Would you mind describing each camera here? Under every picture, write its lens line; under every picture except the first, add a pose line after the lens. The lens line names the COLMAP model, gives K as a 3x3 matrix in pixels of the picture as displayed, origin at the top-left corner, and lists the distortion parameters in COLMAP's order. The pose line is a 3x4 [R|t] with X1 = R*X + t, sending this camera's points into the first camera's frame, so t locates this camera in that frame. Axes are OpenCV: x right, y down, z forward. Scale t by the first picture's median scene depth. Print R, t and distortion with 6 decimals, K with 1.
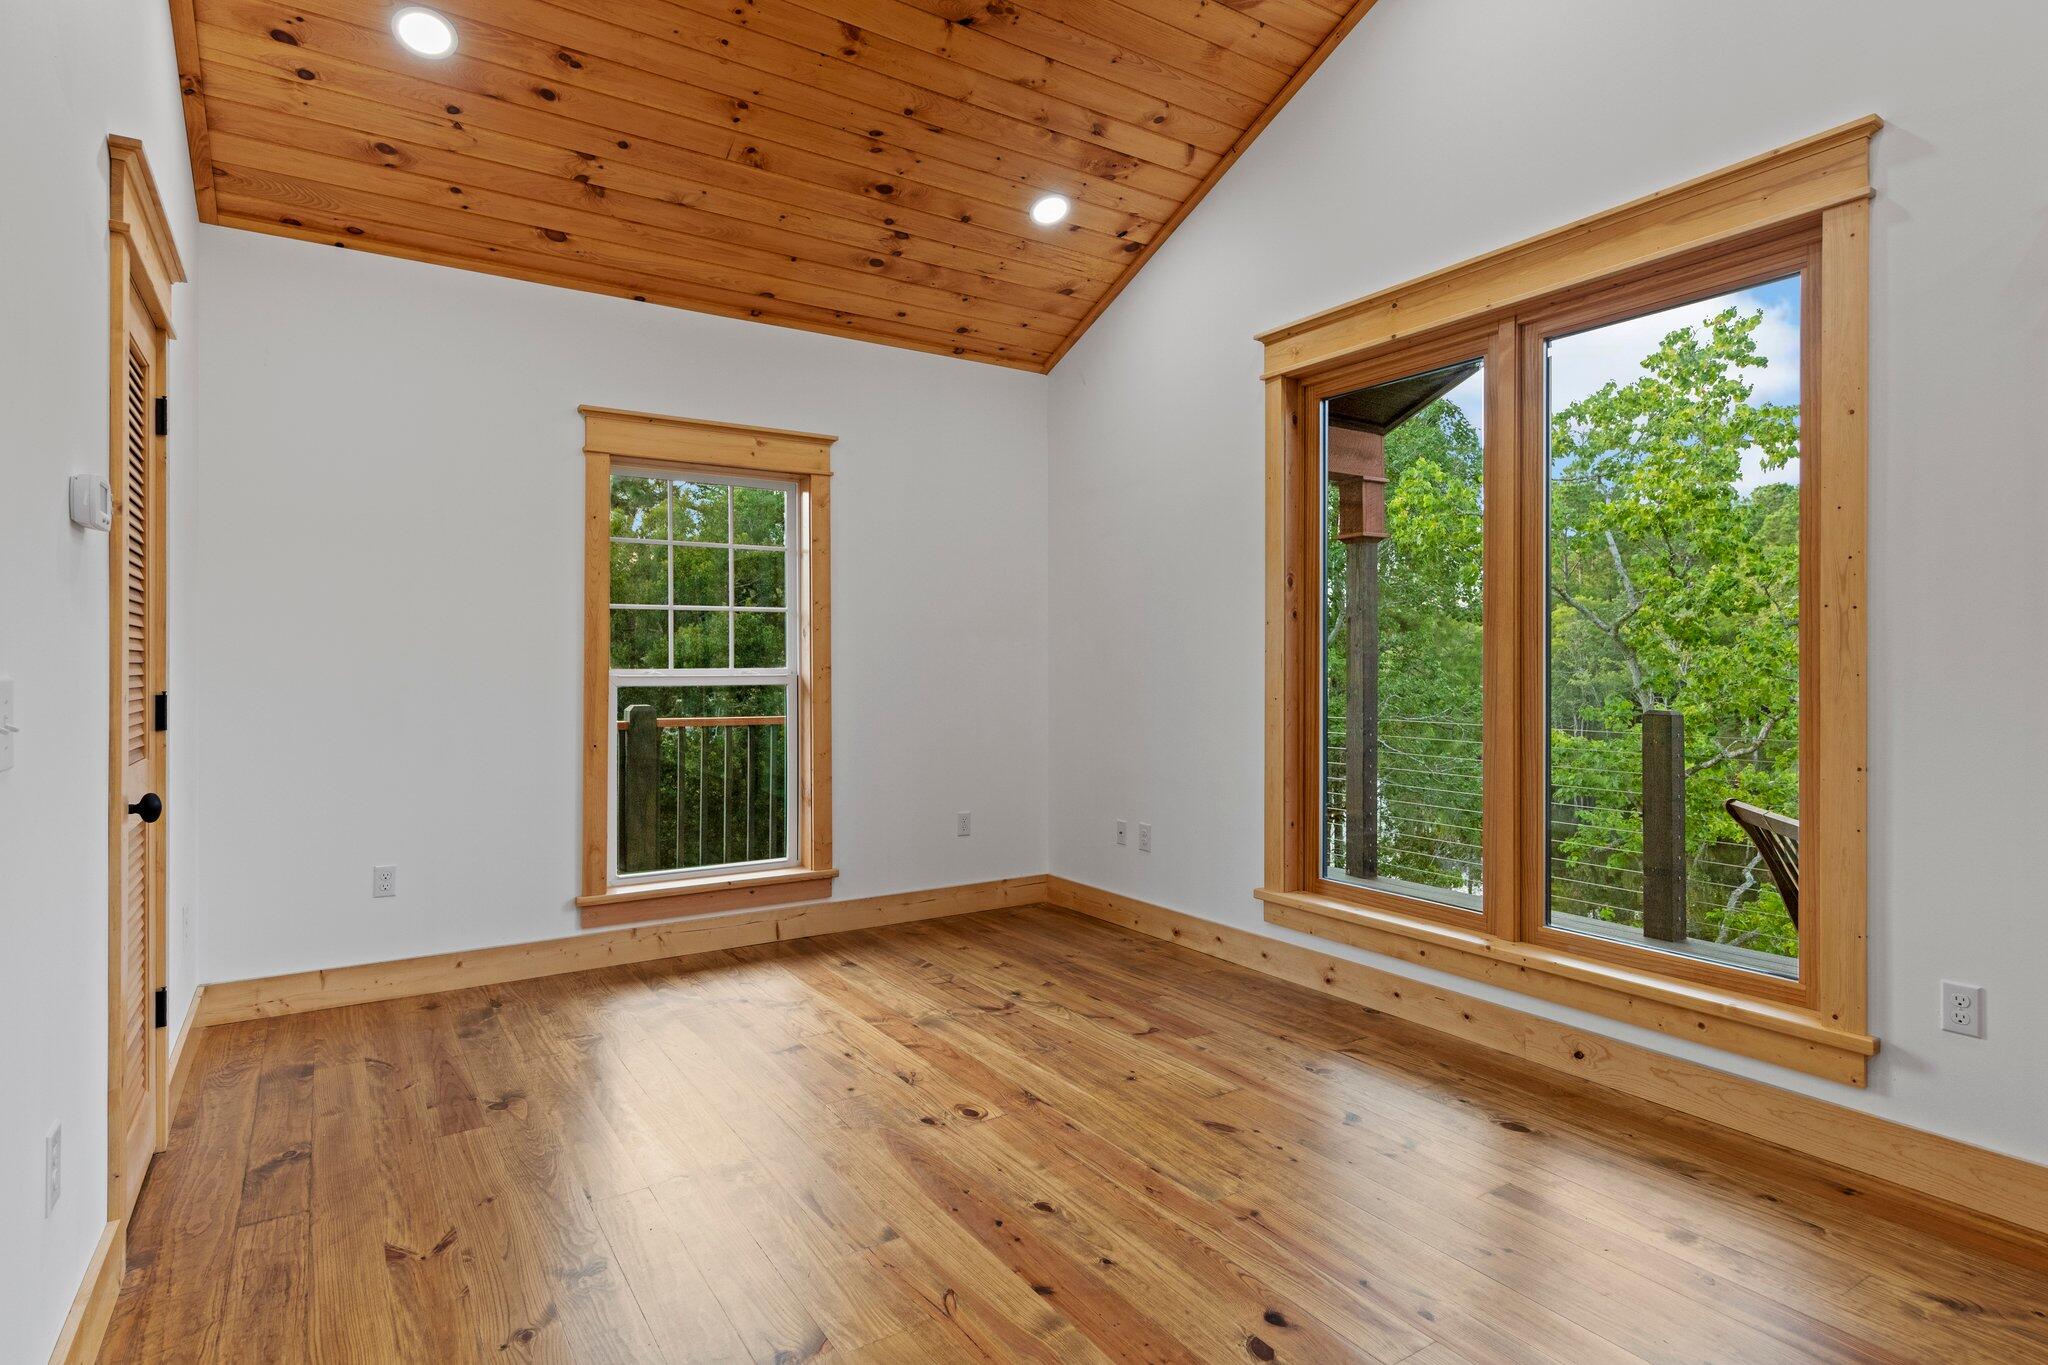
lens RADIAL K [[1069.1, 0, 1023.9], [0, 1069.1, 664.2], [0, 0, 1]] dist [0.007915, 0.000446]
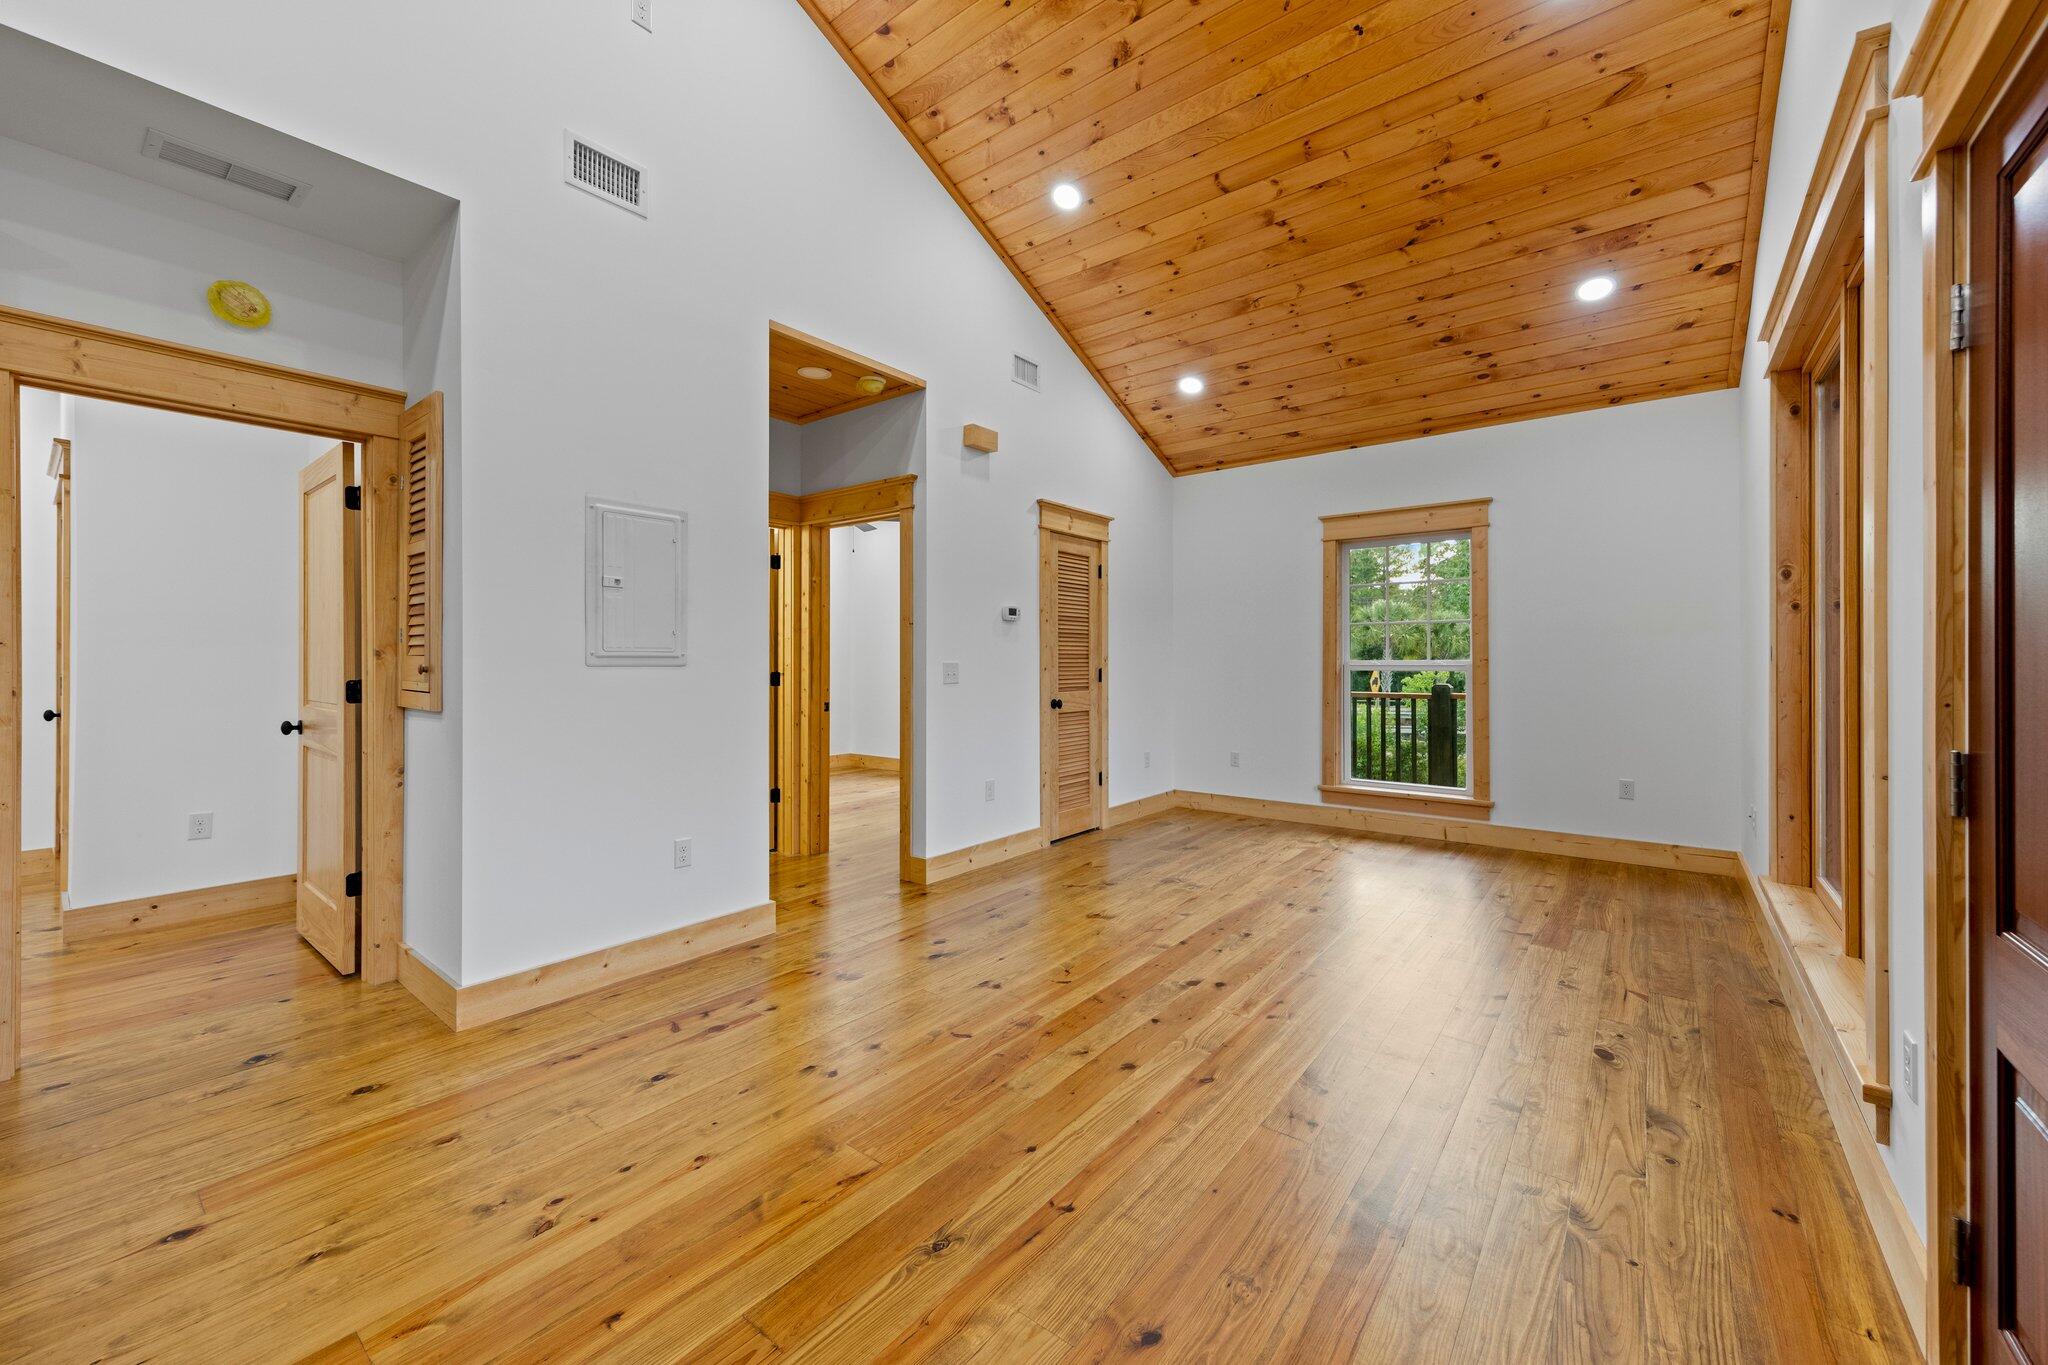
lens RADIAL K [[791.9, 0, 1024.4], [0, 791.9, 658.2], [0, 0, 1]] dist [0.005773, -0.000219]
pose [[0.320084, -0.001469, -0.947388, 0.738109], [0.002493, 0.999997, -0.000709, 0.000590], [0.947386, -0.002135, 0.320086, 0.087986]]
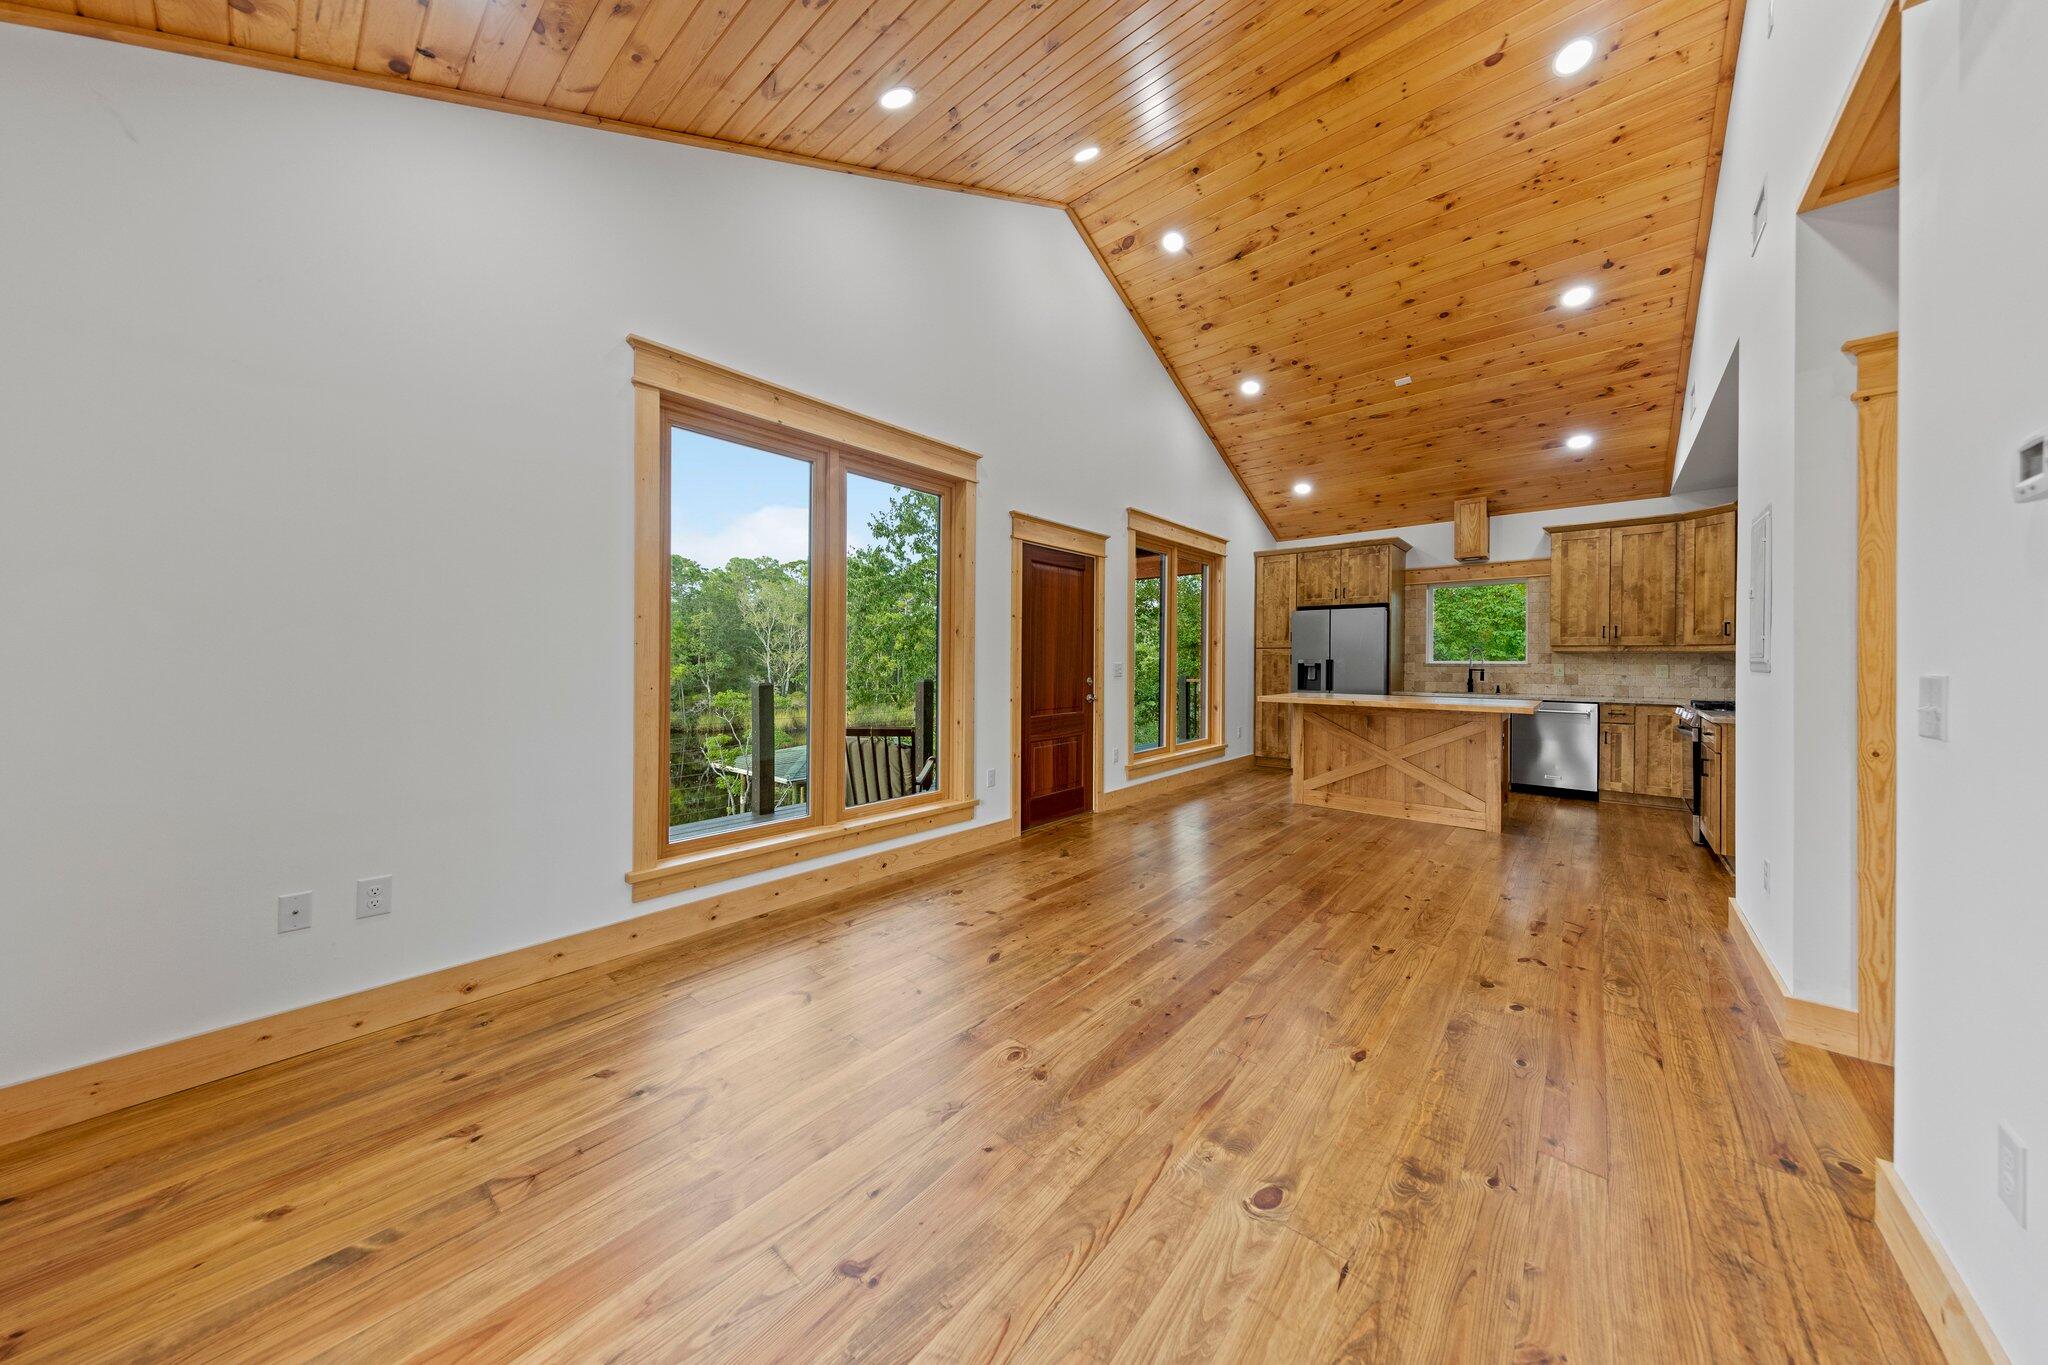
lens RADIAL K [[651.9, 0, 1021.8], [0, 651.9, 663.2], [0, 0, 1]] dist [0.012459, -0.003389]
pose [[-0.272770, -0.006273, 0.962059, -0.504237], [-0.007589, 0.999962, 0.004368, 0.001040], [-0.962049, -0.006110, -0.272807, 0.836118]]
